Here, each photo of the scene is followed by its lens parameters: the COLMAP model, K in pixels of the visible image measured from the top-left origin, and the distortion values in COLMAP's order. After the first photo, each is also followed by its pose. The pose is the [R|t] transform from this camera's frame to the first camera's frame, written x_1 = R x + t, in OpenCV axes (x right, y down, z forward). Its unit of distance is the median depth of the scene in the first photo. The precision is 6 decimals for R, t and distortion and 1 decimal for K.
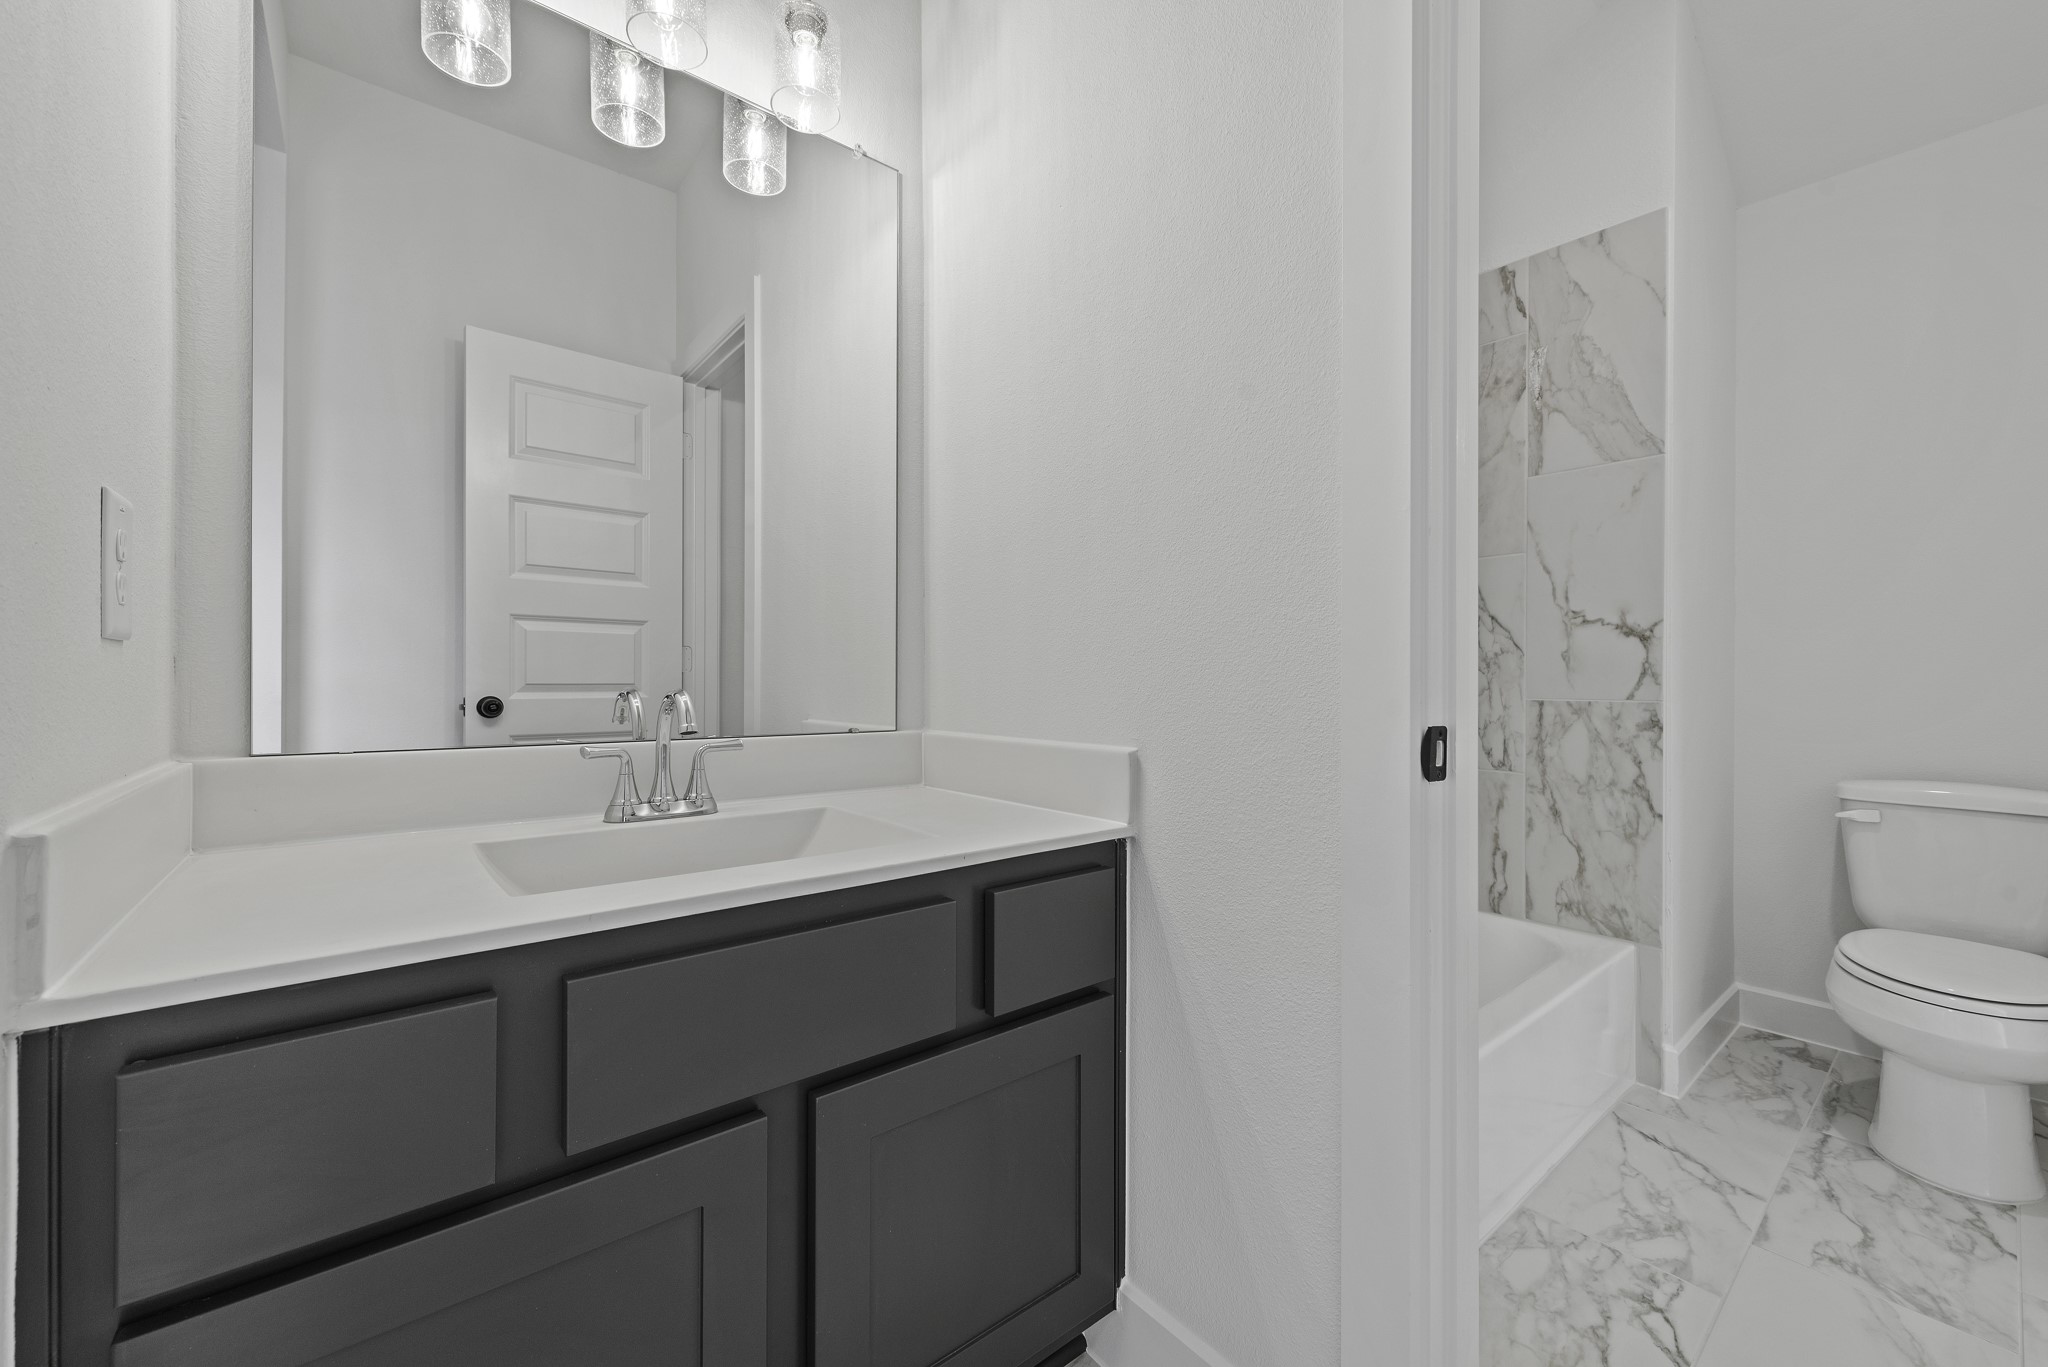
lens RADIAL K [[802.0, 0, 1026.4], [0, 802.0, 681.7], [0, 0, 1]] dist [0.001839, 0.000365]
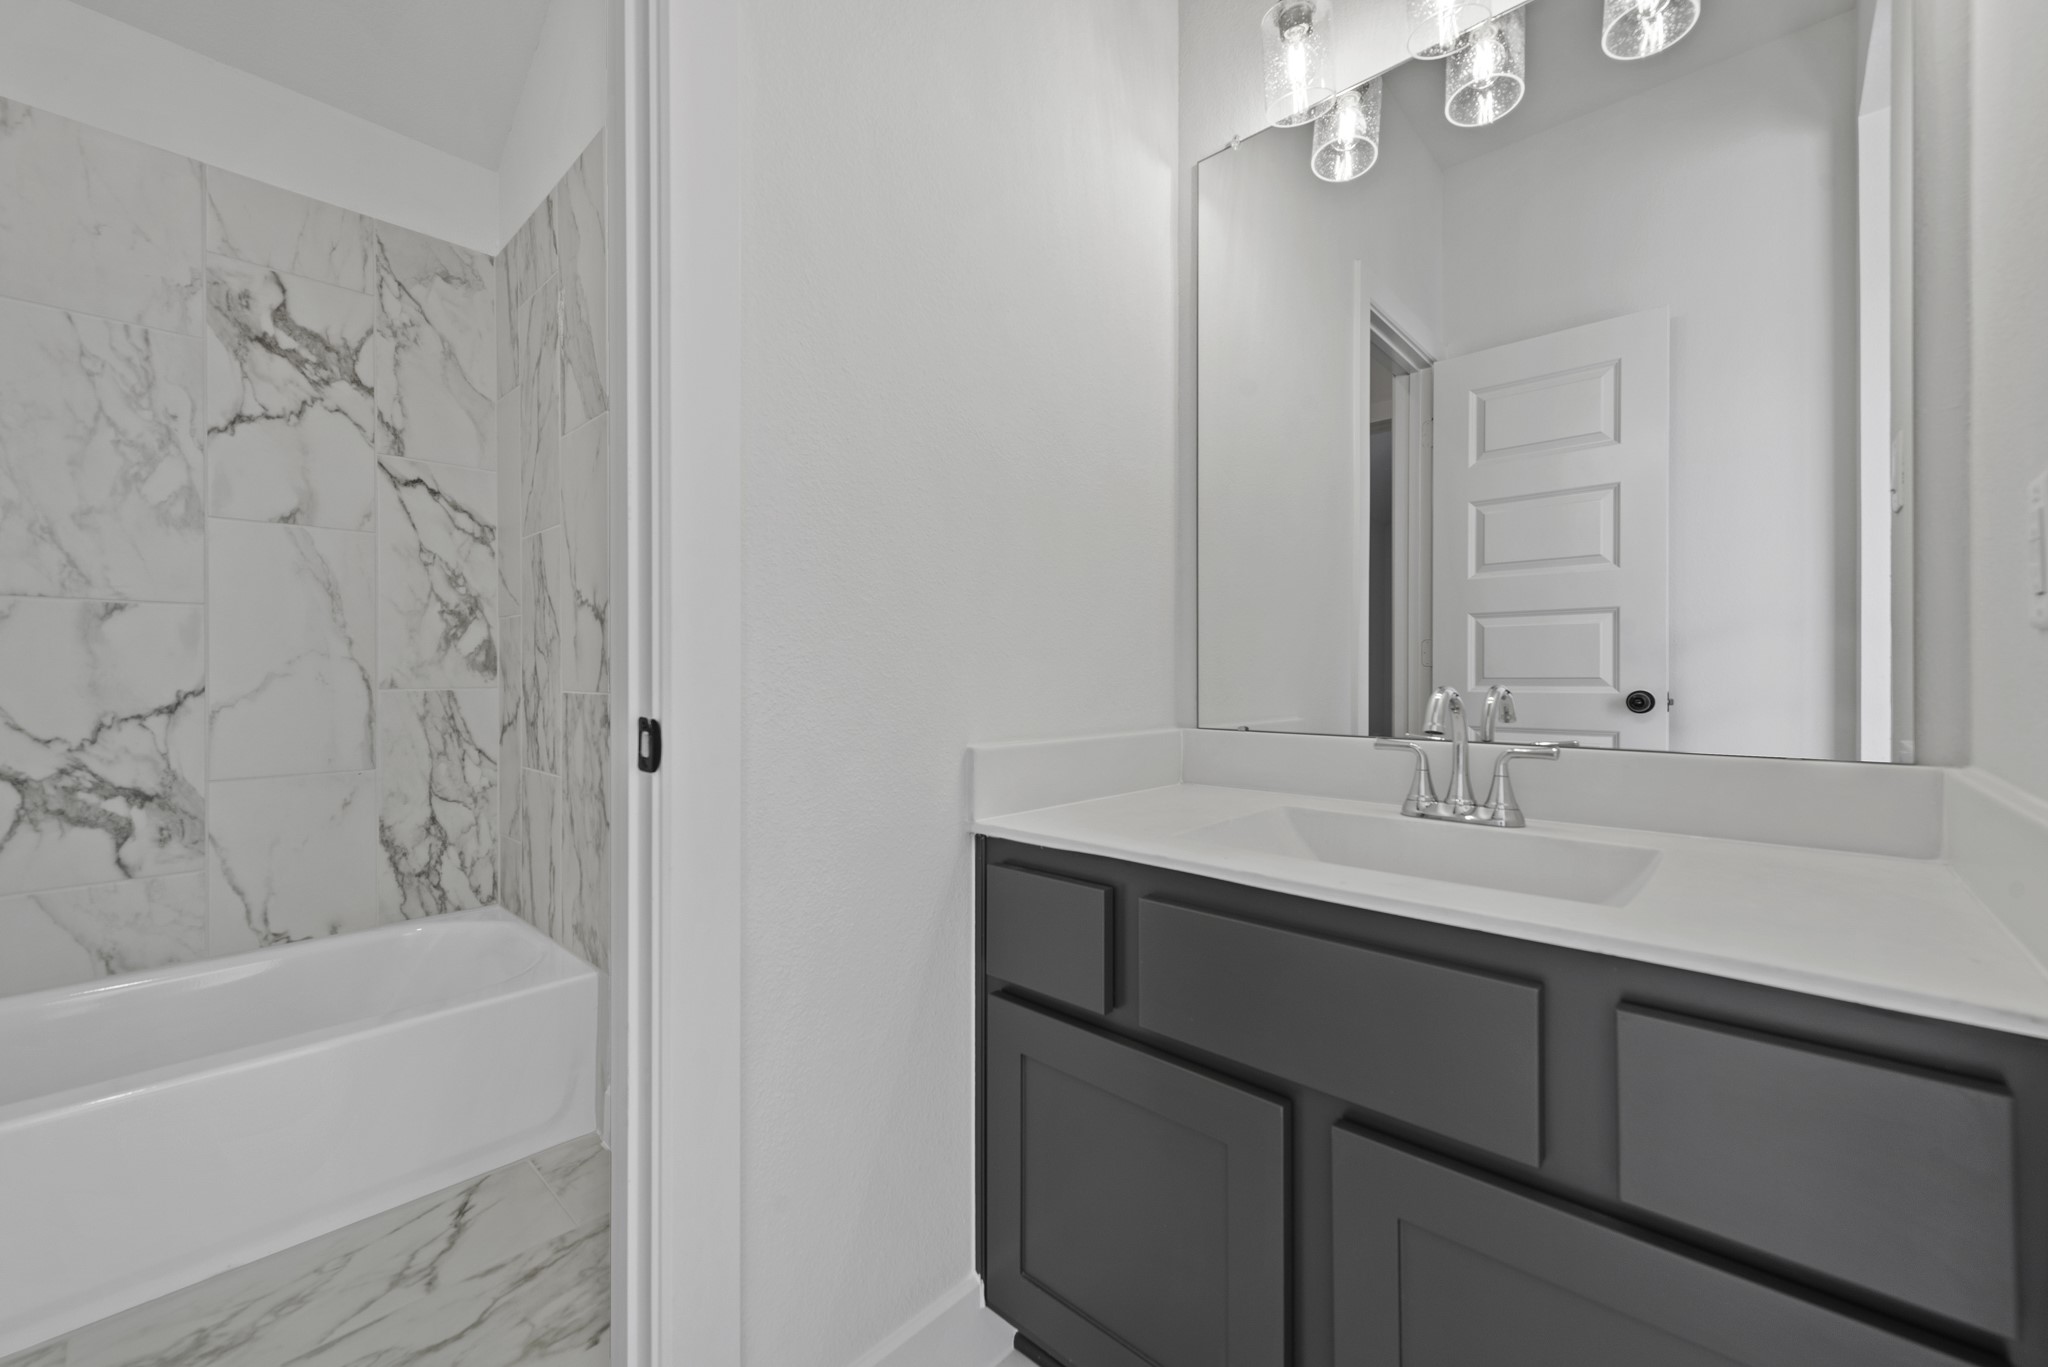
lens RADIAL K [[802.0, 0, 1026.4], [0, 802.0, 681.7], [0, 0, 1]] dist [0.001839, 0.000365]
pose [[0.132643, -0.001444, -0.991163, 0.447166], [0.002116, 0.999997, -0.001174, 0.002892], [0.991162, -0.001941, 0.132646, 0.375071]]
